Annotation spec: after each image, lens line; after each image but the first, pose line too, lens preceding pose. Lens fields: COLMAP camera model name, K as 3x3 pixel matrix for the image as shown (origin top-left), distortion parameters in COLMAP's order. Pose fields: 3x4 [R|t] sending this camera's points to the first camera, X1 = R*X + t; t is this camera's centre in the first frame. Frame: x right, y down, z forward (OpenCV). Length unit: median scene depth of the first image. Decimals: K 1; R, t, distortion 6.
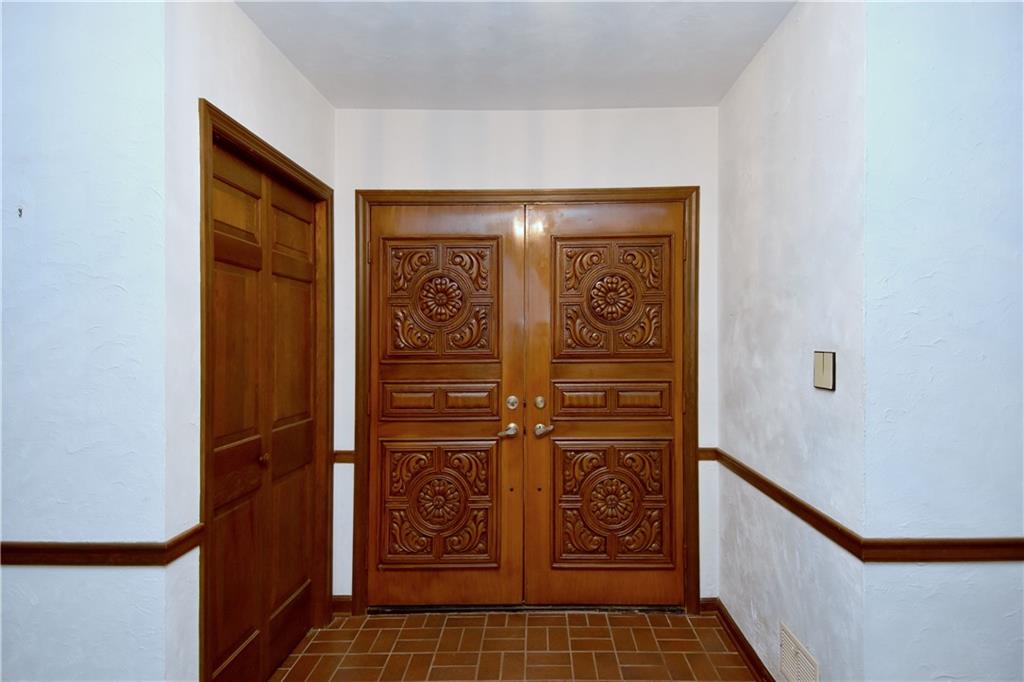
lens RADIAL K [[547.5, 0, 531.2], [0, 547.5, 322.3], [0, 0, 1]] dist [0.052478, -0.001220]
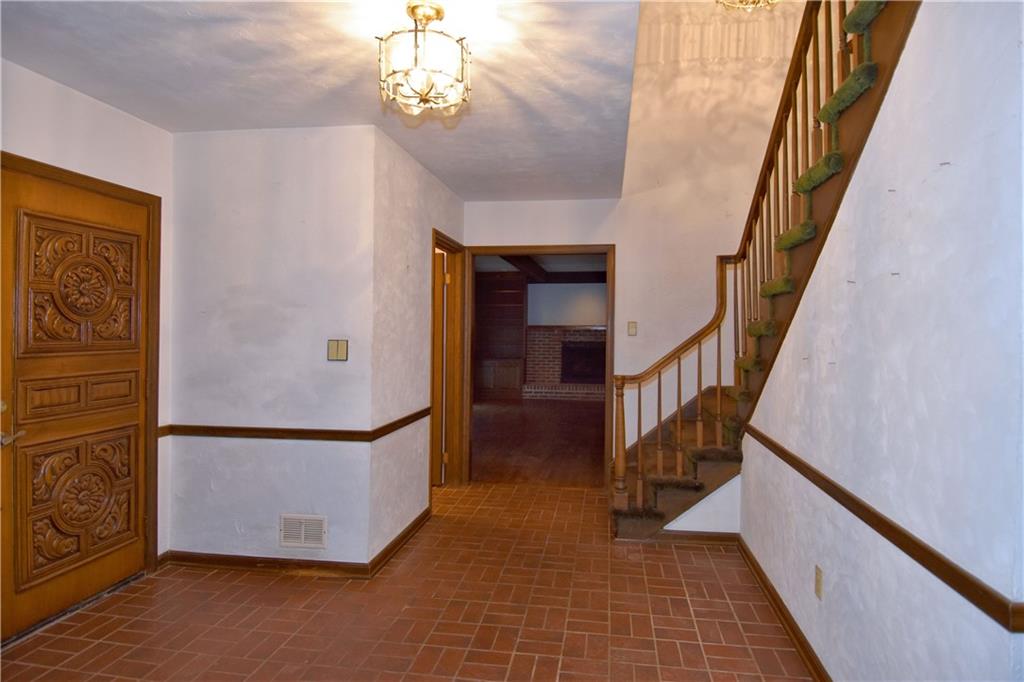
lens RADIAL K [[547.5, 0, 531.2], [0, 547.5, 322.3], [0, 0, 1]] dist [0.052478, -0.001220]
pose [[0.141644, 0.024599, 0.989612, -0.739415], [-0.036193, 0.999152, -0.019656, 0.006164], [-0.989256, -0.033033, 0.142414, 0.082660]]
